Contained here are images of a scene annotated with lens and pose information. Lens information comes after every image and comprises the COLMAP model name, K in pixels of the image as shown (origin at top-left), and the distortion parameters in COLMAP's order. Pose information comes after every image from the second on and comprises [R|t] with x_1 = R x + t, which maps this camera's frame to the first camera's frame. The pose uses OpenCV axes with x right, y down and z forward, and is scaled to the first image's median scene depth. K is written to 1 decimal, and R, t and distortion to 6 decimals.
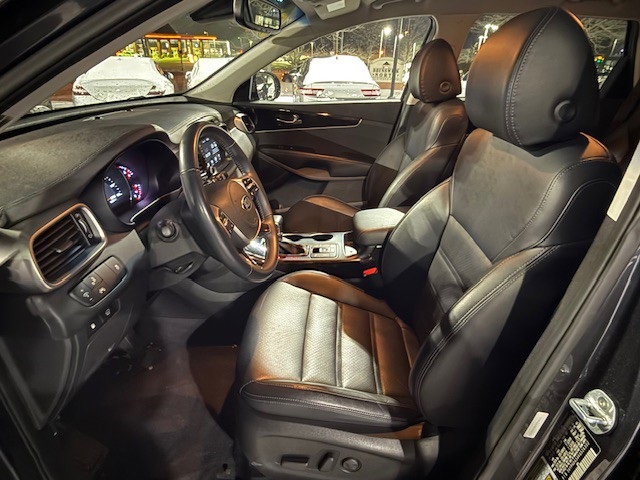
lens RADIAL K [[361.4, 0, 320.0], [0, 361.4, 240.0], [0, 0, 1]] dist [-0.026111, -0.000086]
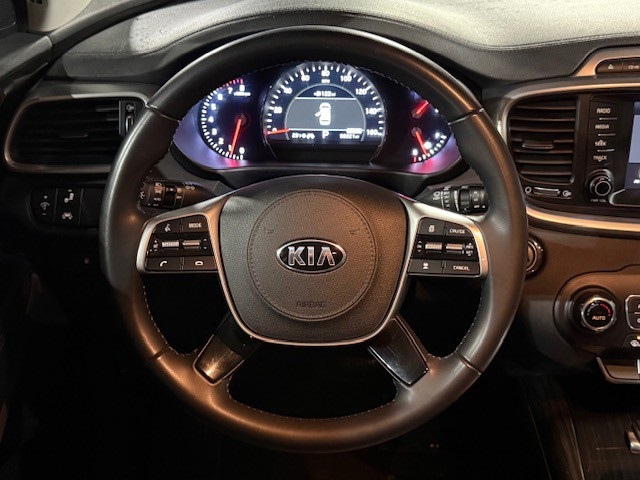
lens RADIAL K [[806.0, 0, 320.0], [0, 806.0, 240.0], [0, 0, 1]] dist [0.062588, -0.056042]
pose [[0.001476, 0.450020, -0.893017, 0.386858], [-0.439370, 0.802496, 0.403677, -0.328857], [0.898305, 0.391769, 0.198910, 0.595450]]
